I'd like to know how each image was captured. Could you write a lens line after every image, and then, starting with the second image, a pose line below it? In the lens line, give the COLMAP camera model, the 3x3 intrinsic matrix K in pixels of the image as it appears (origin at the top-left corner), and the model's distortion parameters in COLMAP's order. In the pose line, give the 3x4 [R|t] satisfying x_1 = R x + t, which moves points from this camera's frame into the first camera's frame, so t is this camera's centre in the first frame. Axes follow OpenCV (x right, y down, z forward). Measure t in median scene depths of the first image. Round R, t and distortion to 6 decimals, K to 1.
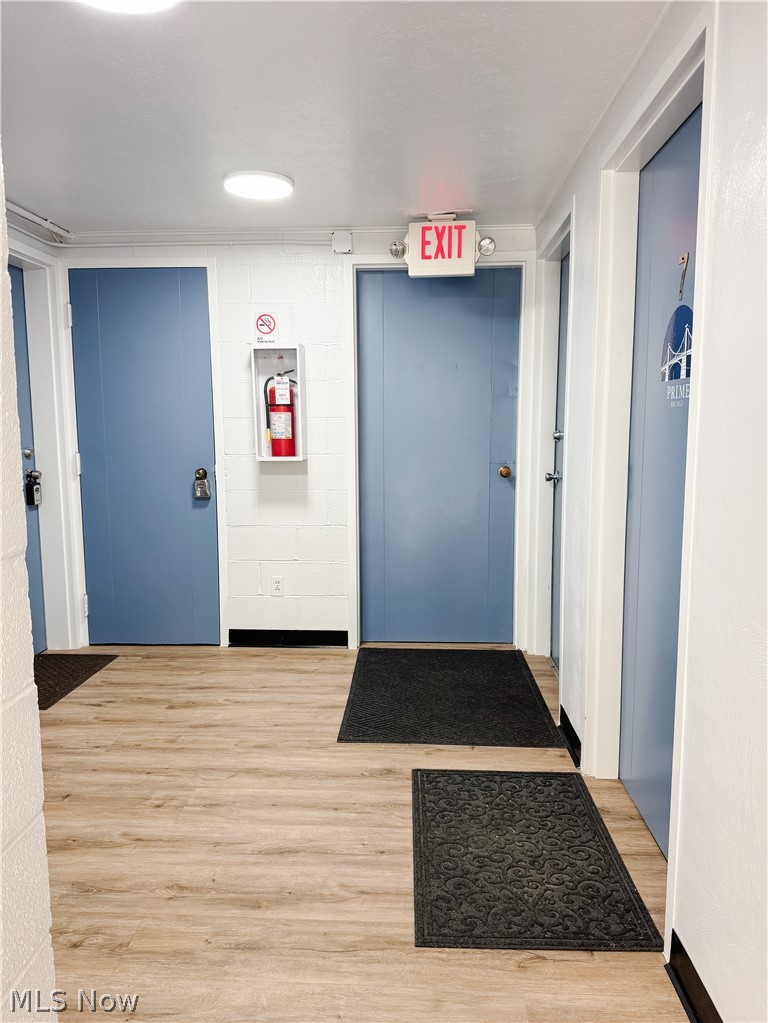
lens RADIAL K [[732.4, 0, 379.5], [0, 732.4, 515.4], [0, 0, 1]] dist [0.139840, -0.250325]
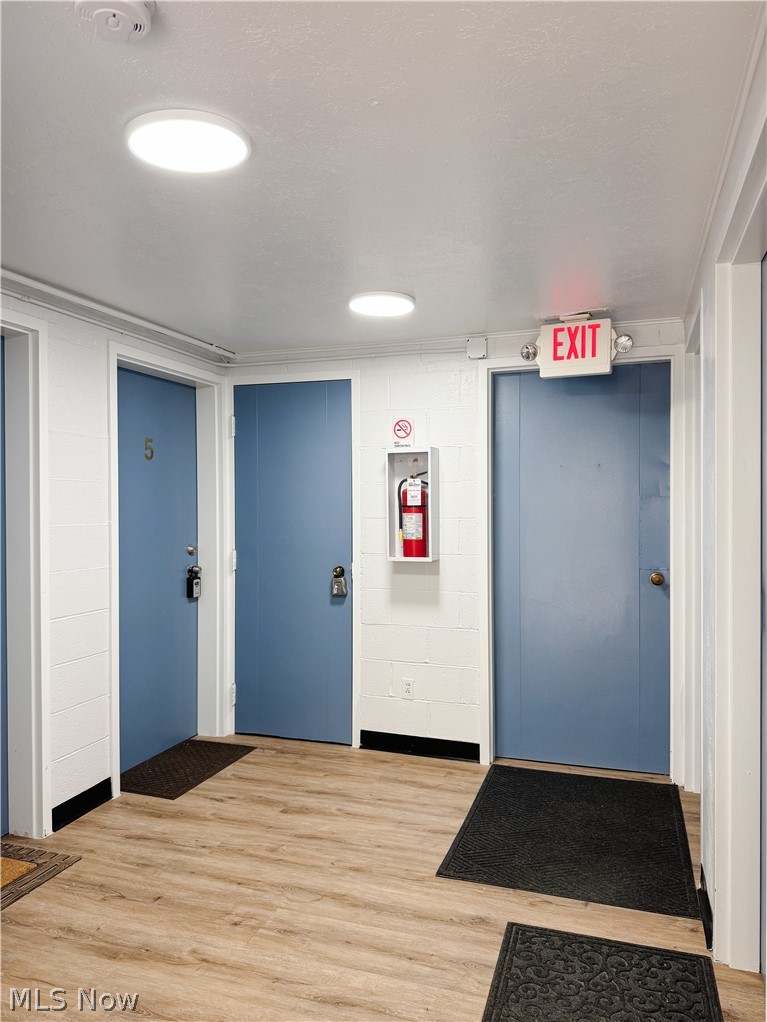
lens RADIAL K [[729.9, 0, 383.5], [0, 729.9, 511.0], [0, 0, 1]] dist [0.054031, -0.059777]
pose [[0.962784, 0.003263, -0.270254, 0.102788], [-0.035134, 0.992954, -0.113176, -0.031203], [0.267980, 0.118459, 0.956114, 0.041486]]
